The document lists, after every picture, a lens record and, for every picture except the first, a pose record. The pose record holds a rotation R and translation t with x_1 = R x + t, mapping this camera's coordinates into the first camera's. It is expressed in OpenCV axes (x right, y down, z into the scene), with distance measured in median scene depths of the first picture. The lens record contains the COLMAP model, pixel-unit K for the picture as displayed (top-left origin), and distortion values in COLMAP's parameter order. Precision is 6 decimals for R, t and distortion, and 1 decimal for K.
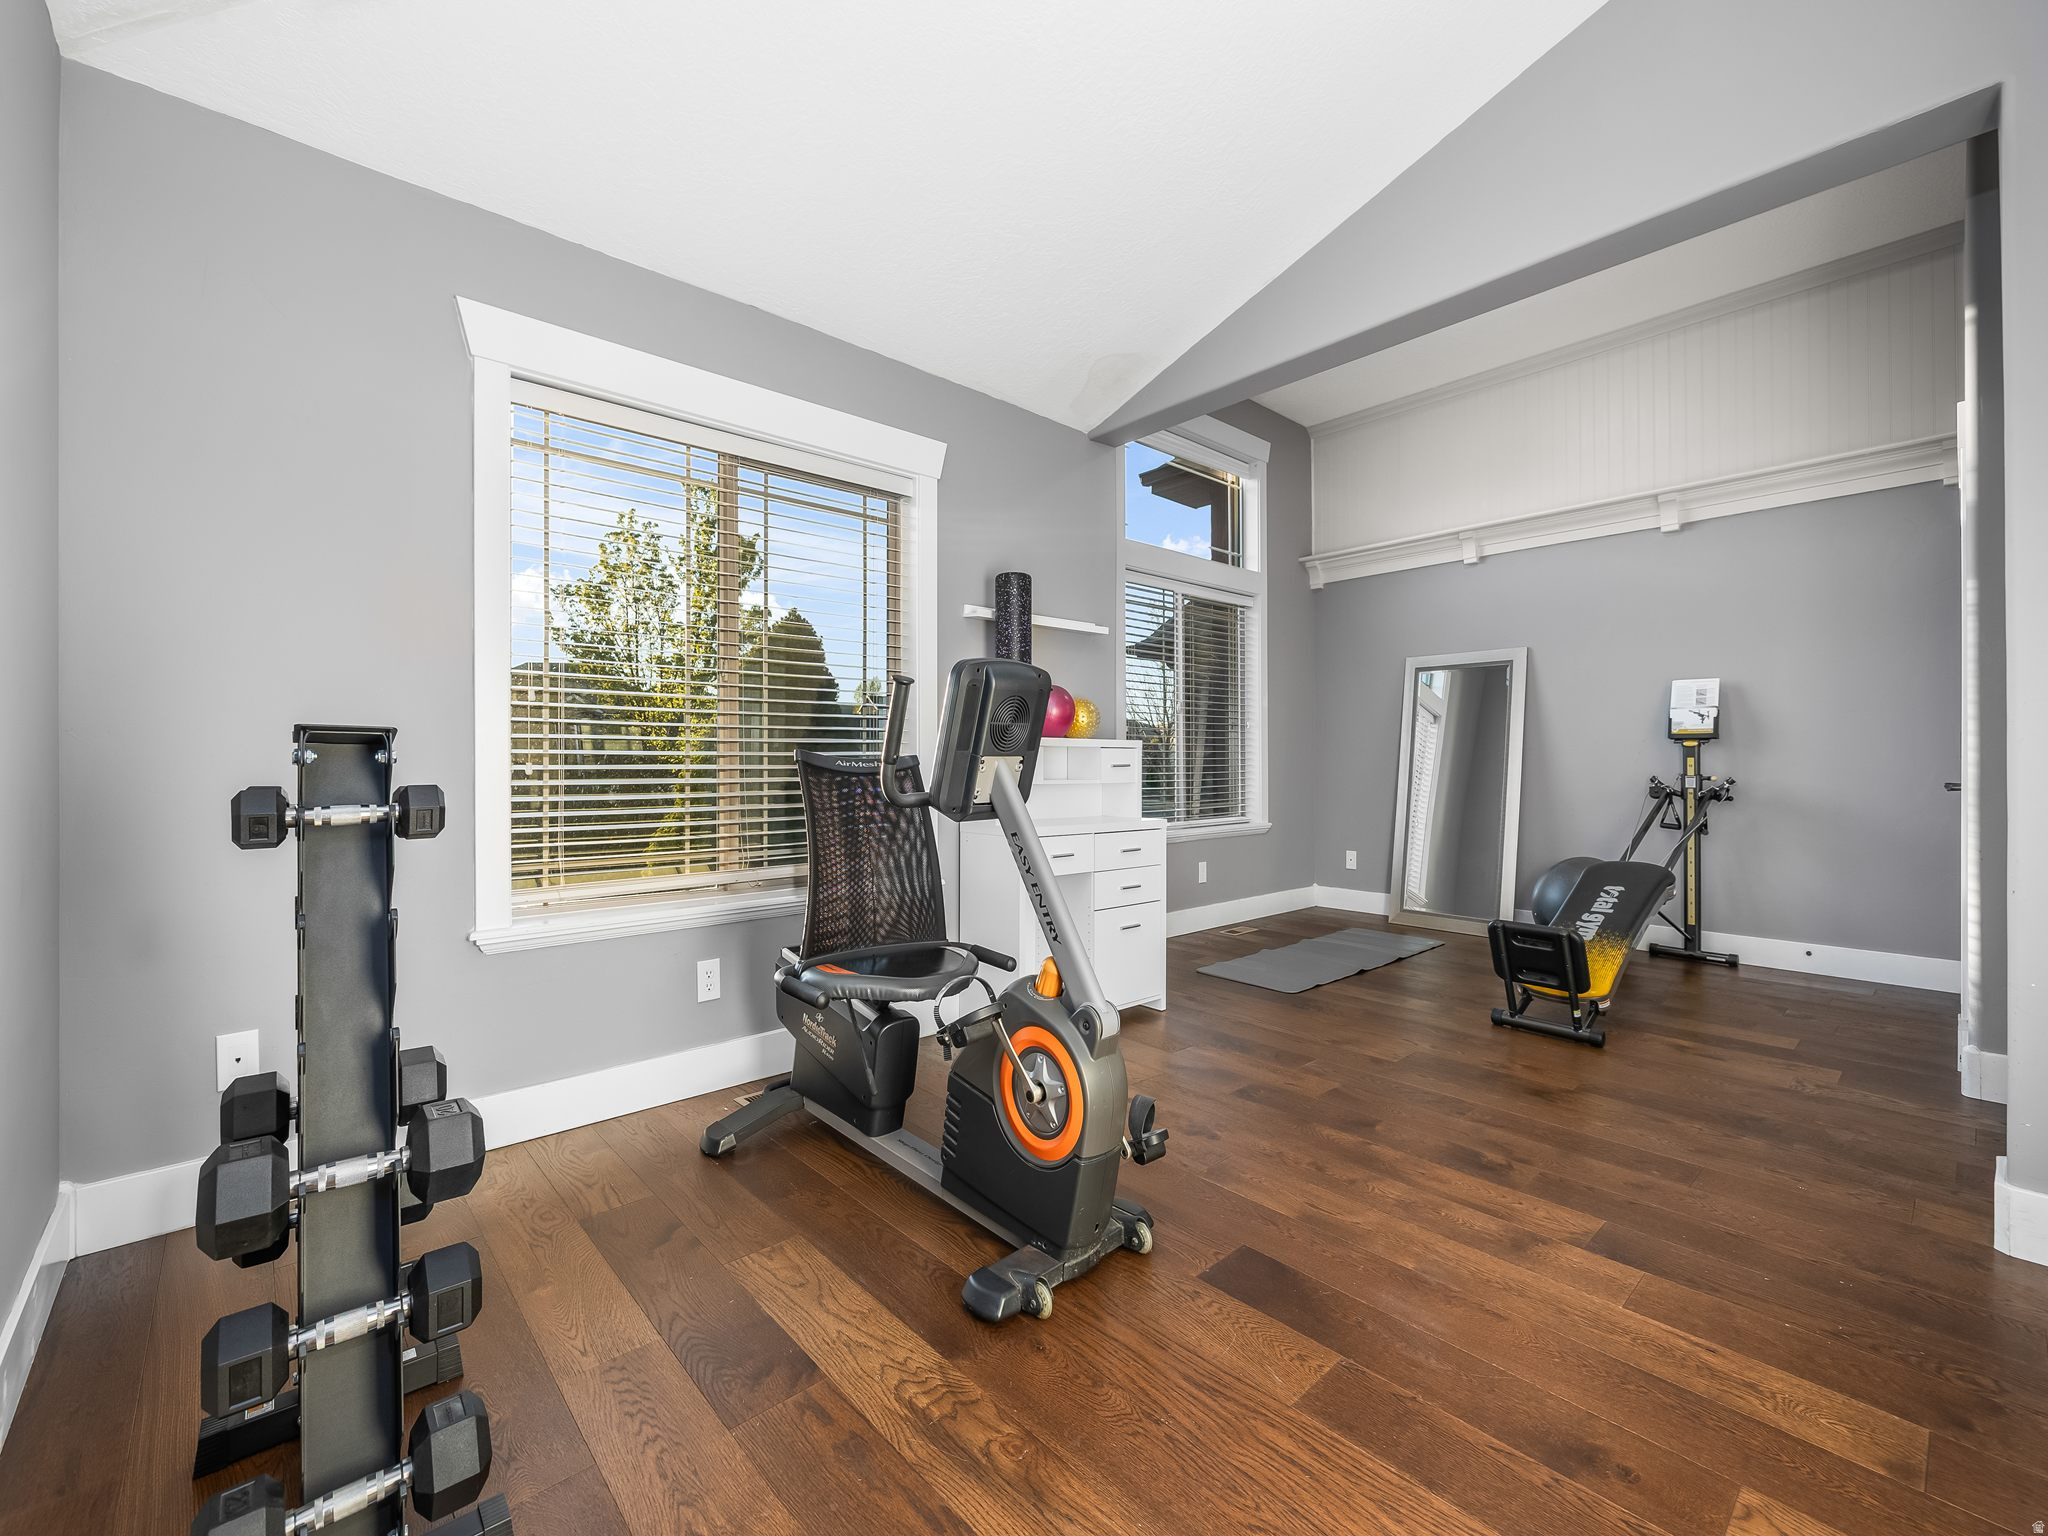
lens RADIAL K [[870.8, 0, 1018.4], [0, 870.8, 759.6], [0, 0, 1]] dist [0.002944, -0.000494]
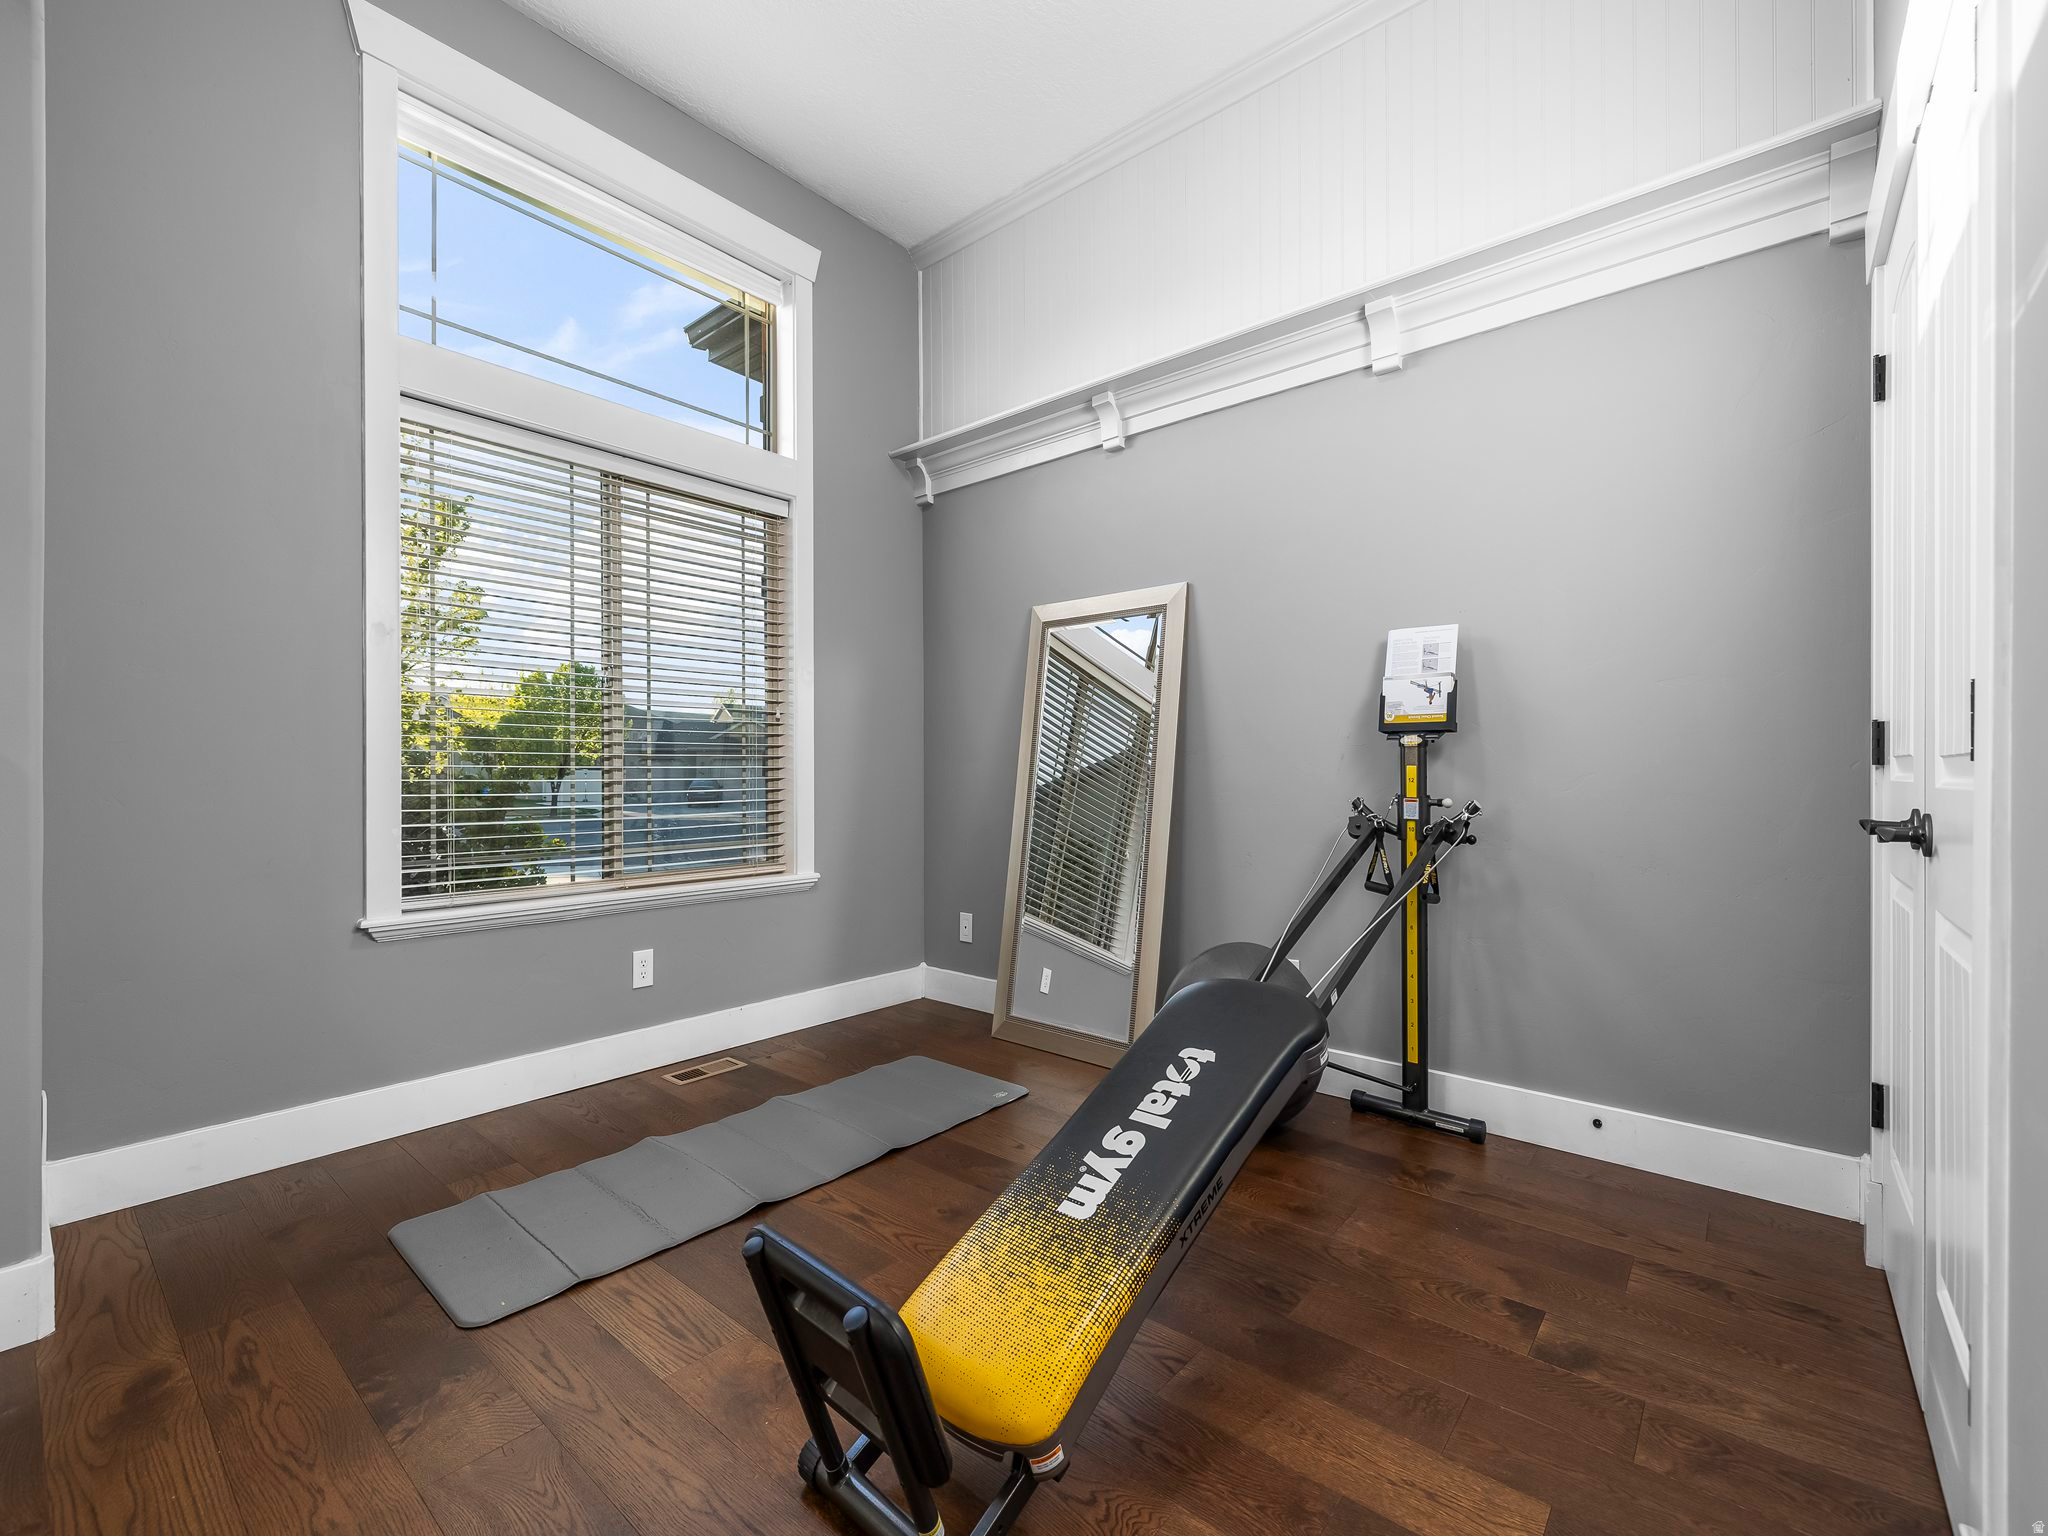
lens RADIAL K [[870.8, 0, 1030.7], [0, 870.8, 775.8], [0, 0, 1]] dist [0.002944, -0.000494]
pose [[0.990664, 0.000891, 0.136322, 0.453736], [-0.001442, 0.999991, 0.003943, 0.002601], [-0.136317, -0.004103, 0.990657, 0.481092]]
